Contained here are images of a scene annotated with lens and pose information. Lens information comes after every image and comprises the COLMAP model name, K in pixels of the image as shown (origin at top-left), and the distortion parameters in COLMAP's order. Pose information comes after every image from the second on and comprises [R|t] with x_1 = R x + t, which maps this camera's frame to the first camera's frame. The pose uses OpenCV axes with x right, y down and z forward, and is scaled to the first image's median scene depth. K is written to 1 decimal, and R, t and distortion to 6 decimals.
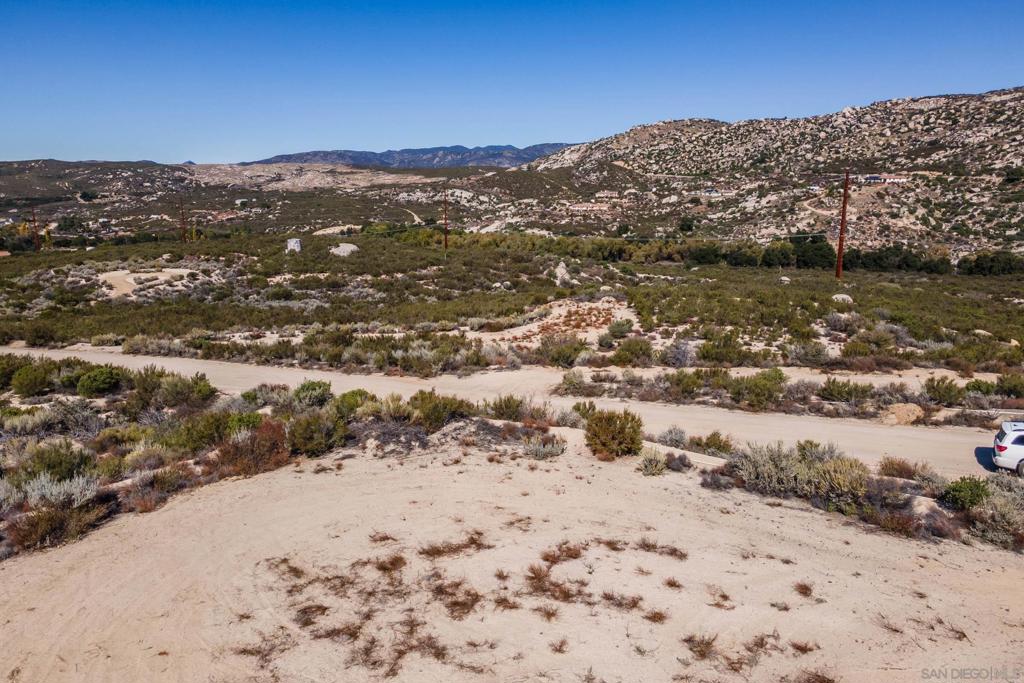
lens RADIAL K [[742.7, 0, 513.1], [0, 742.7, 339.7], [0, 0, 1]] dist [0.020482, 0.038517]
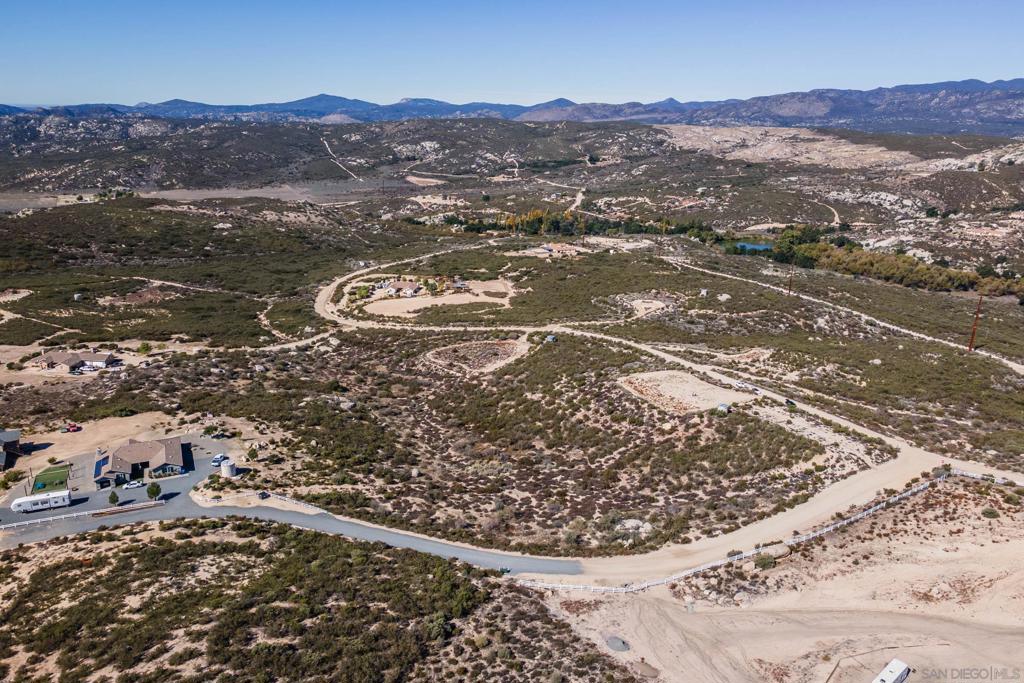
lens RADIAL K [[742.7, 0, 508.5], [0, 742.7, 345.4], [0, 0, 1]] dist [0.020482, 0.038517]
pose [[0.824177, 0.183192, -0.535886, 0.138767], [-0.134258, 0.982465, 0.129370, -0.051026], [0.550189, -0.034677, 0.834320, -0.372418]]
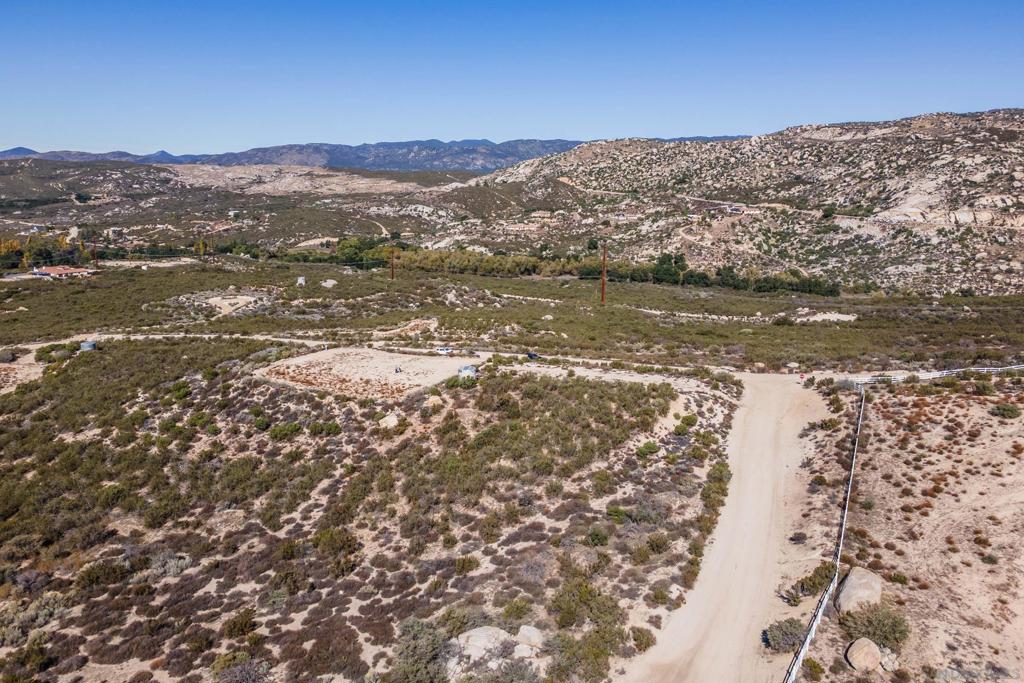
lens RADIAL K [[742.7, 0, 509.4], [0, 742.7, 342.8], [0, 0, 1]] dist [0.020482, 0.038517]
pose [[0.999629, 0.004622, 0.026857, 0.044817], [-0.004993, 0.999893, 0.013766, -0.001054], [-0.026791, -0.013895, 0.999544, -0.226682]]
